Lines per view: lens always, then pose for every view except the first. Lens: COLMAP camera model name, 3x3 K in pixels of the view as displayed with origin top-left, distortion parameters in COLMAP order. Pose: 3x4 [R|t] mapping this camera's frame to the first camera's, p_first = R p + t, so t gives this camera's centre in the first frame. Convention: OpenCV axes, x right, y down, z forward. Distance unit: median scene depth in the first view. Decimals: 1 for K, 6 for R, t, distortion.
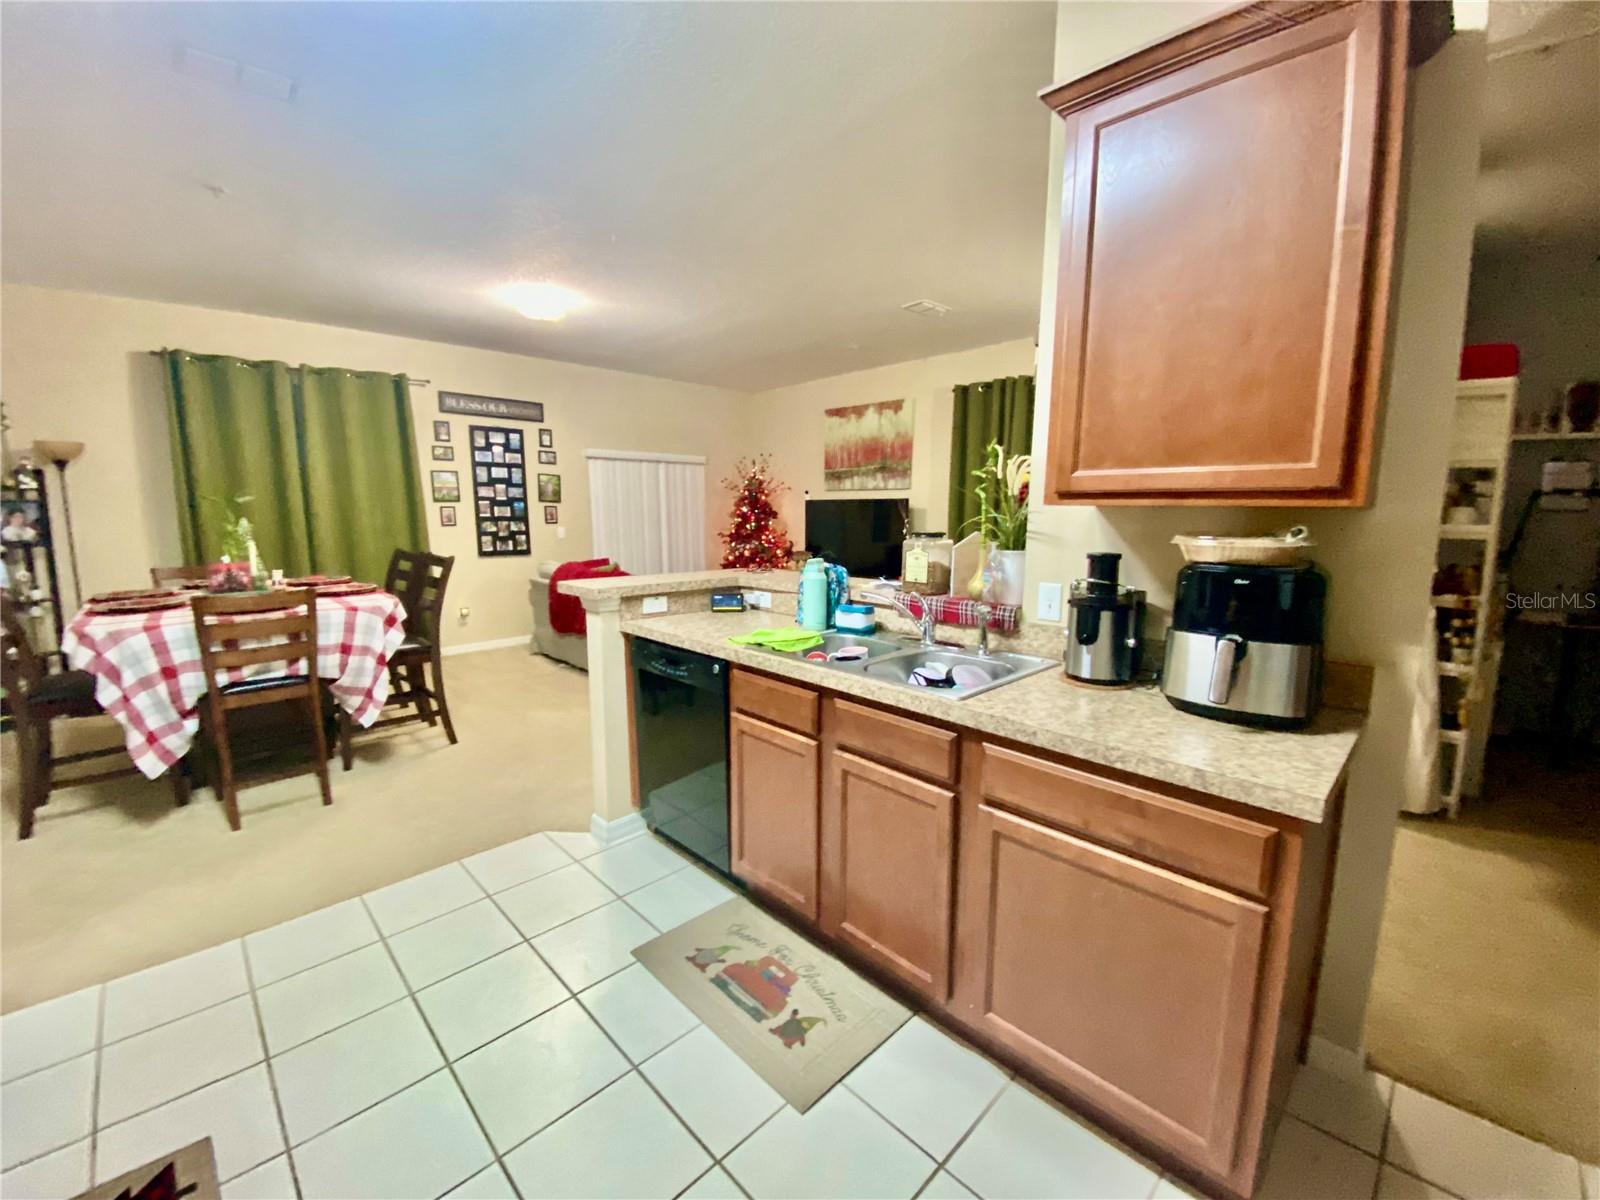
lens RADIAL K [[639.5, 0, 792.5], [0, 639.5, 605.1], [0, 0, 1]] dist [0.035691, -0.028186]
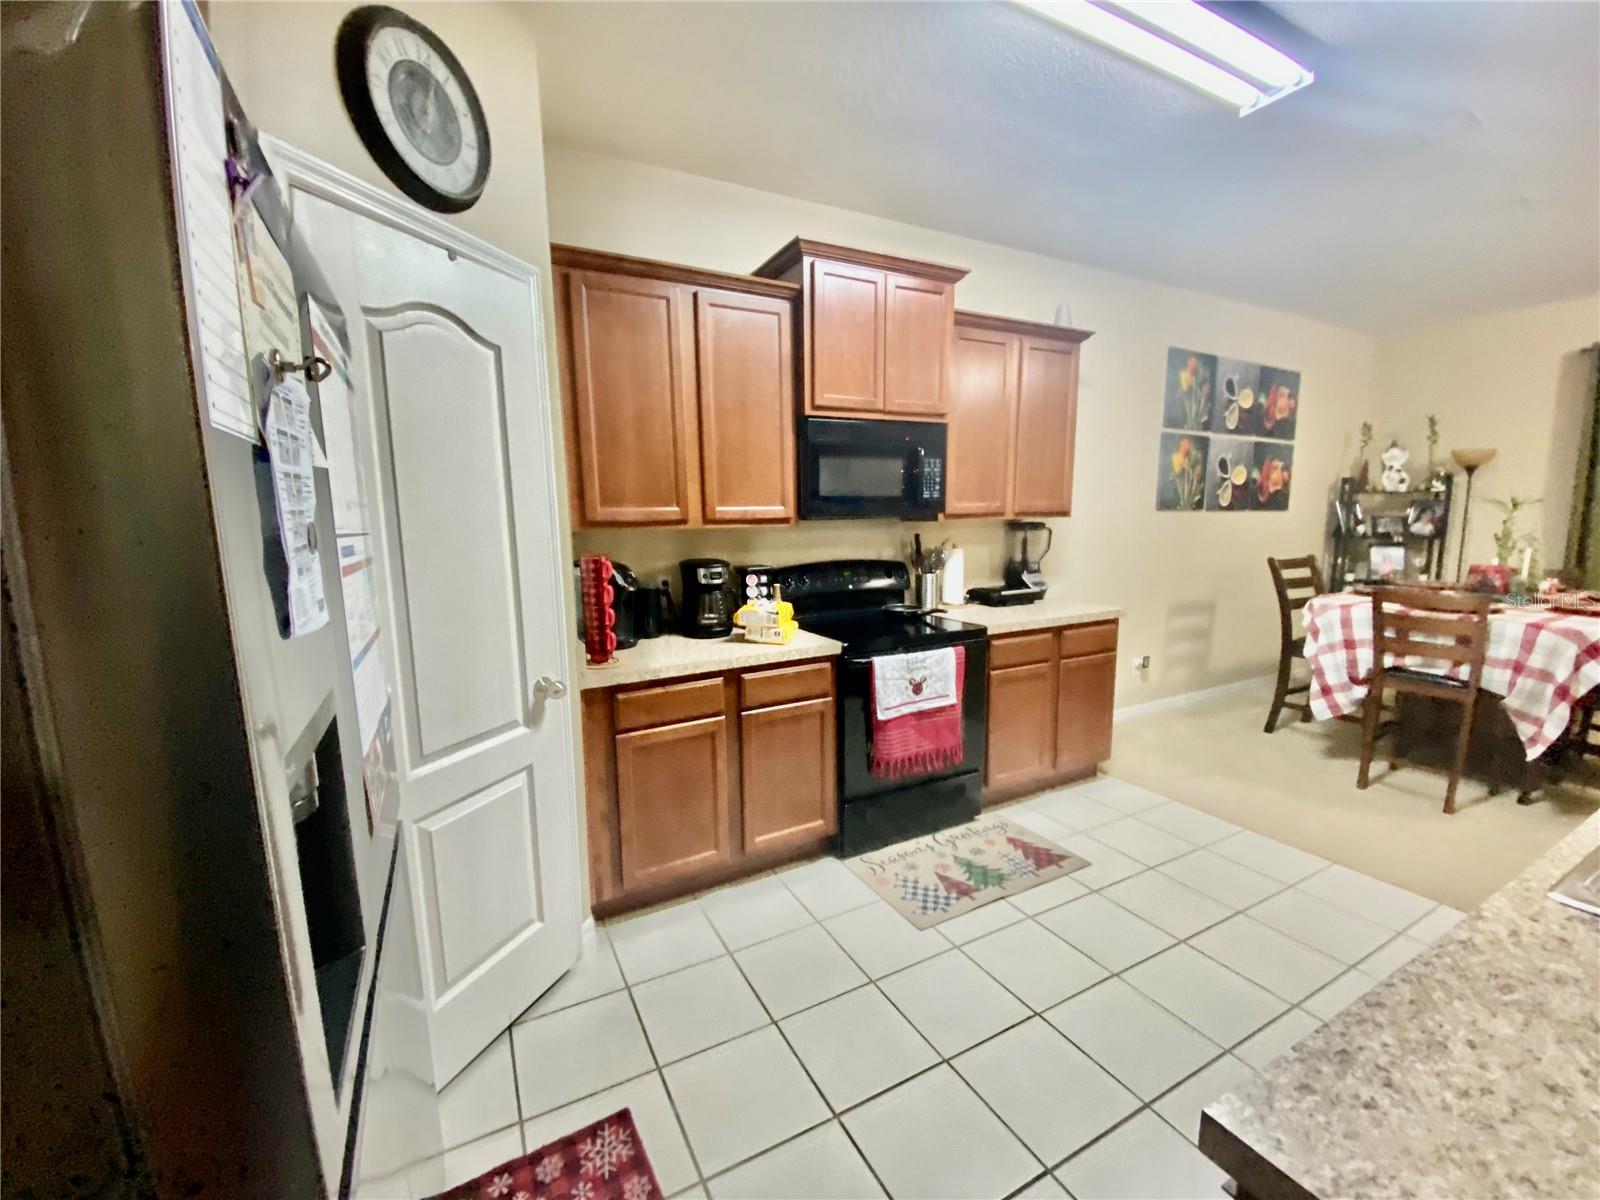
lens RADIAL K [[639.5, 0, 792.5], [0, 639.5, 605.1], [0, 0, 1]] dist [0.035691, -0.028186]
pose [[-0.290599, 0.138064, -0.946832, 0.324808], [-0.127902, 0.975050, 0.181434, -0.036300], [0.948258, 0.173826, -0.265690, 0.182497]]
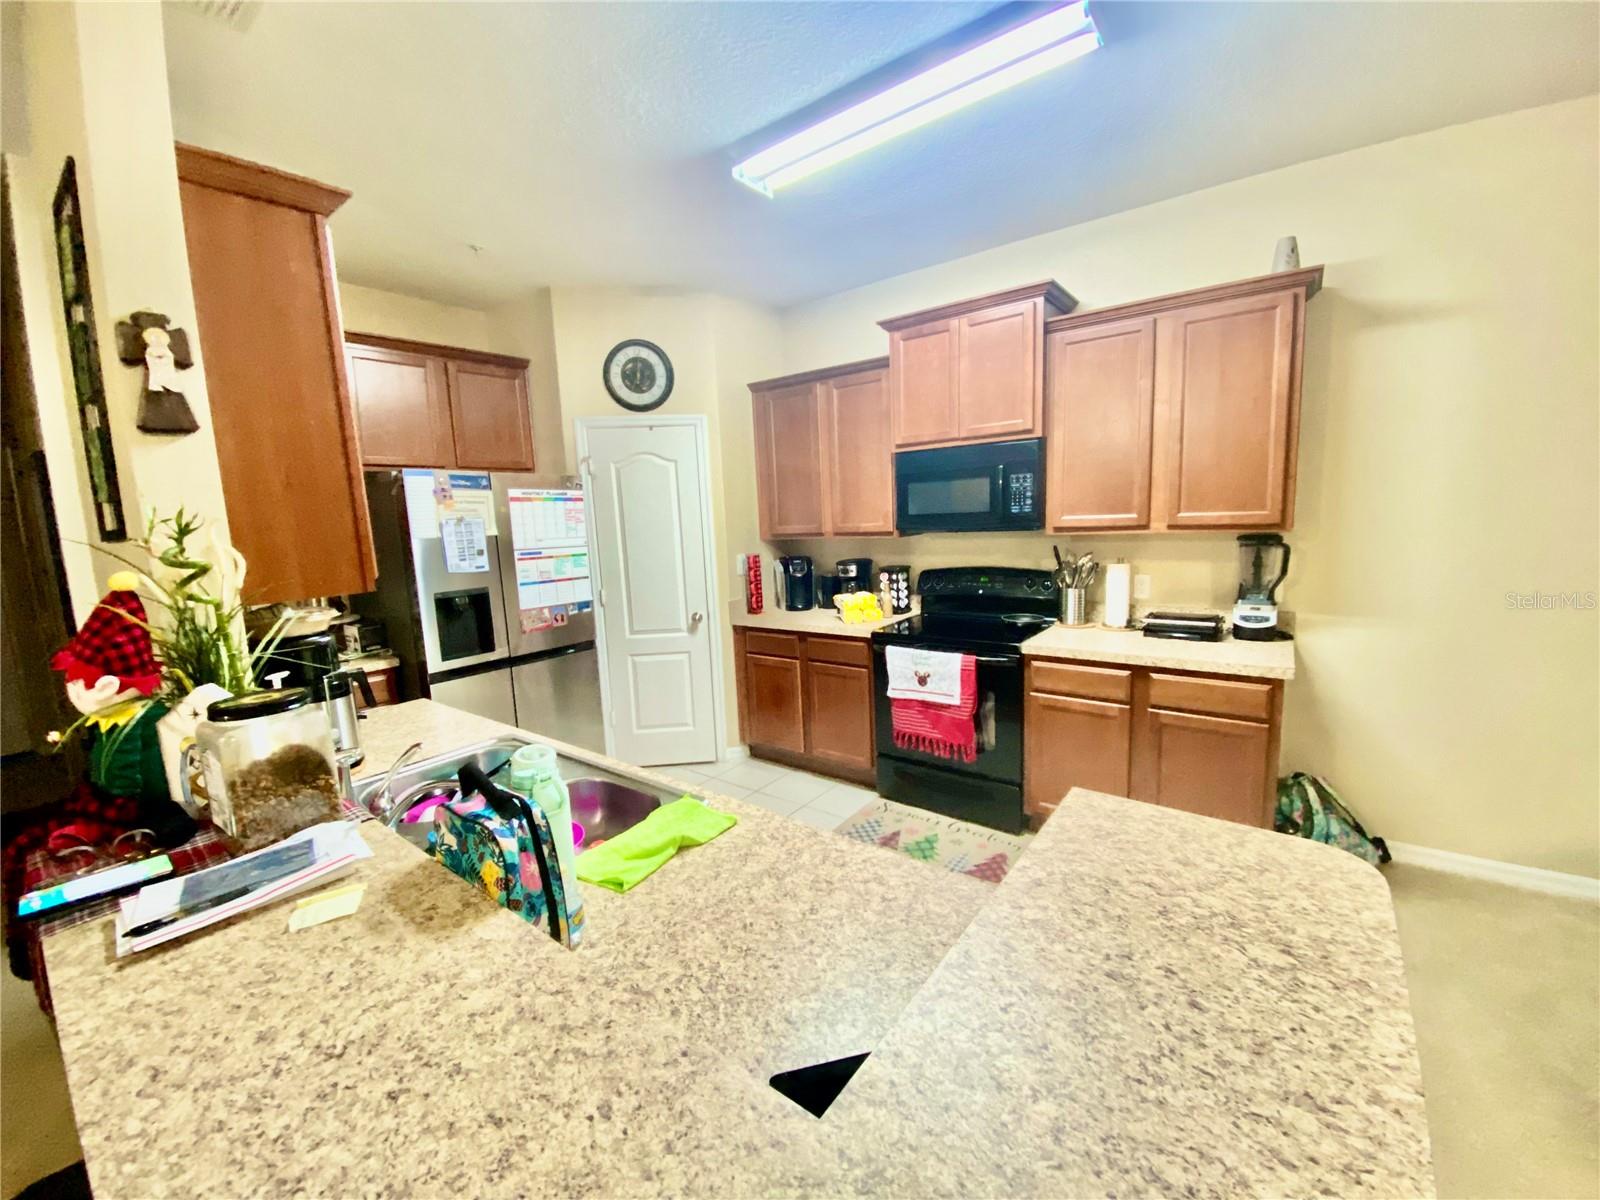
lens RADIAL K [[639.5, 0, 792.5], [0, 639.5, 605.1], [0, 0, 1]] dist [0.035691, -0.028186]
pose [[-0.988788, 0.061915, -0.135884, -0.048982], [0.020204, 0.957092, 0.289078, -0.157888], [0.147952, 0.283092, -0.947612, 0.797161]]
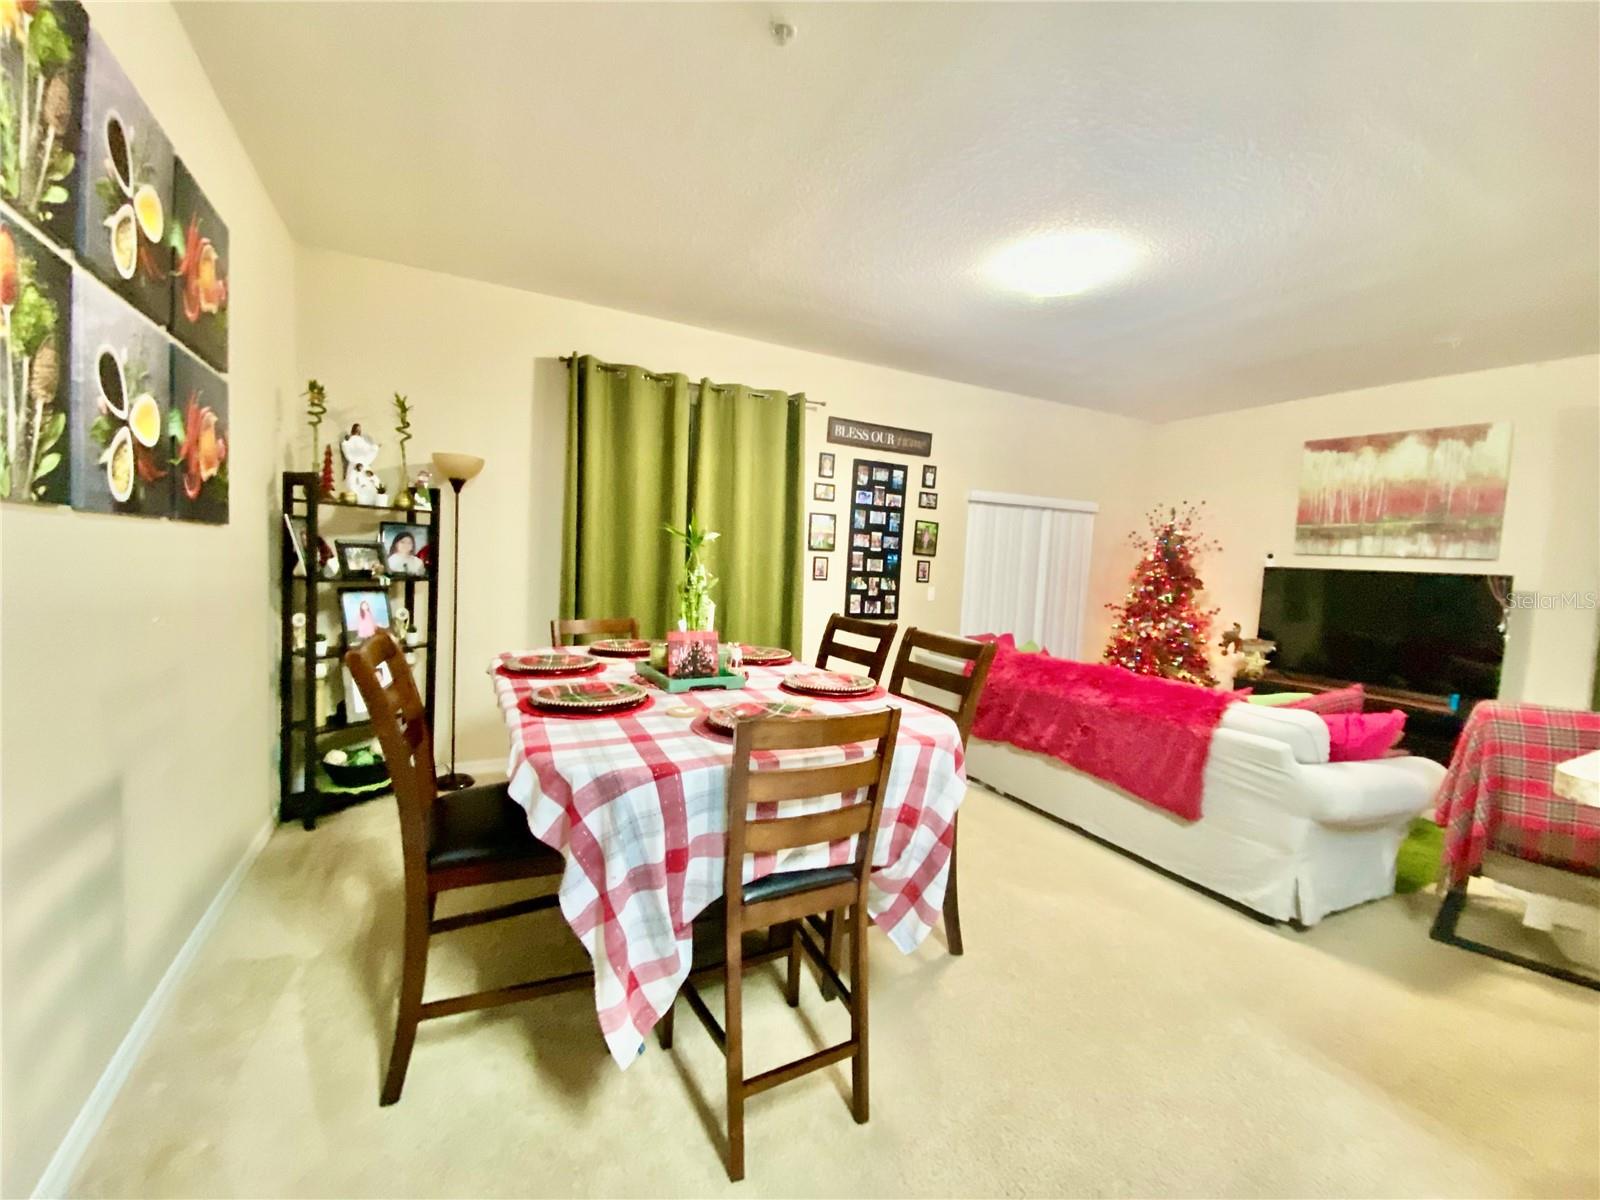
lens RADIAL K [[646.1, 0, 800.0], [0, 646.1, 600.0], [0, 0, 1]] dist [0.050526, -0.038425]
pose [[0.956140, 0.065199, -0.285563, -0.454007], [-0.091575, 0.992580, -0.079994, -0.043561], [0.278229, 0.102636, 0.955016, 0.310561]]
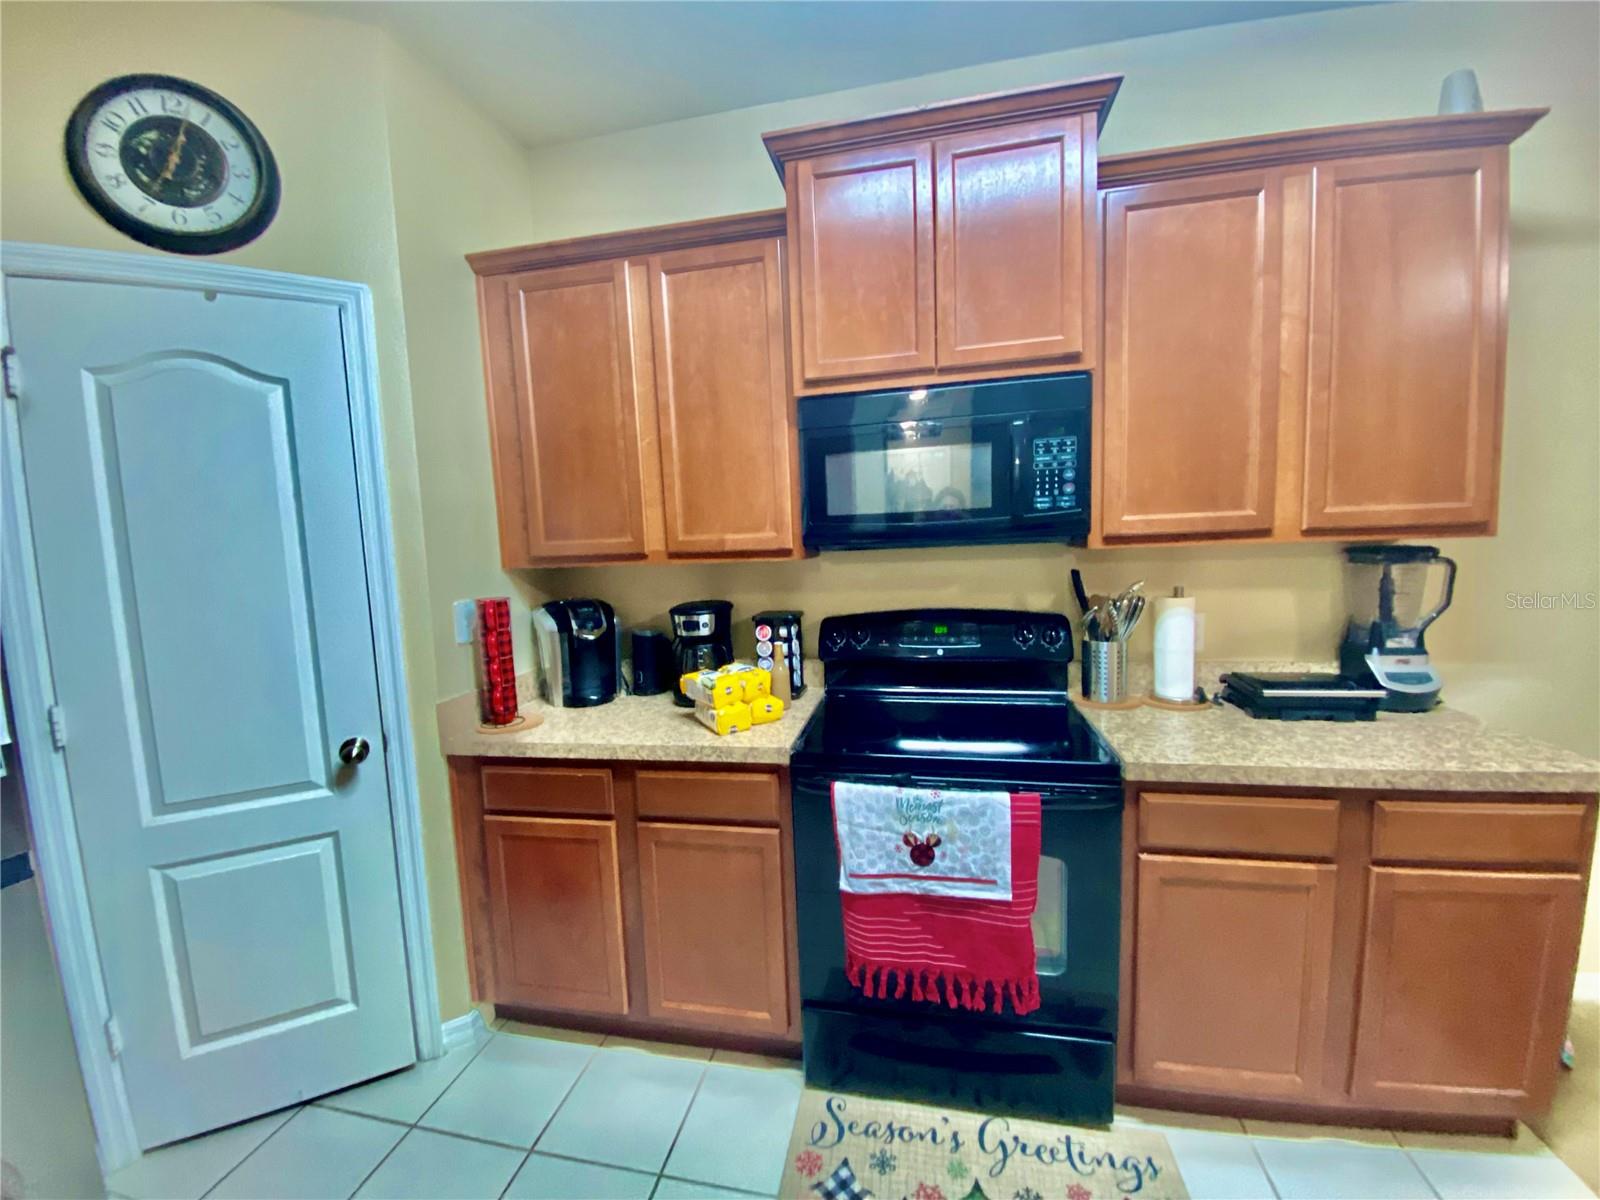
lens RADIAL K [[642.0, 0, 787.8], [0, 642.0, 604.9], [0, 0, 1]] dist [0.016383, -0.020099]
pose [[-0.834208, 0.084956, -0.544867, -0.050954], [-0.046483, 0.973712, 0.222988, -0.065715], [0.549488, 0.211345, -0.808329, 0.360476]]
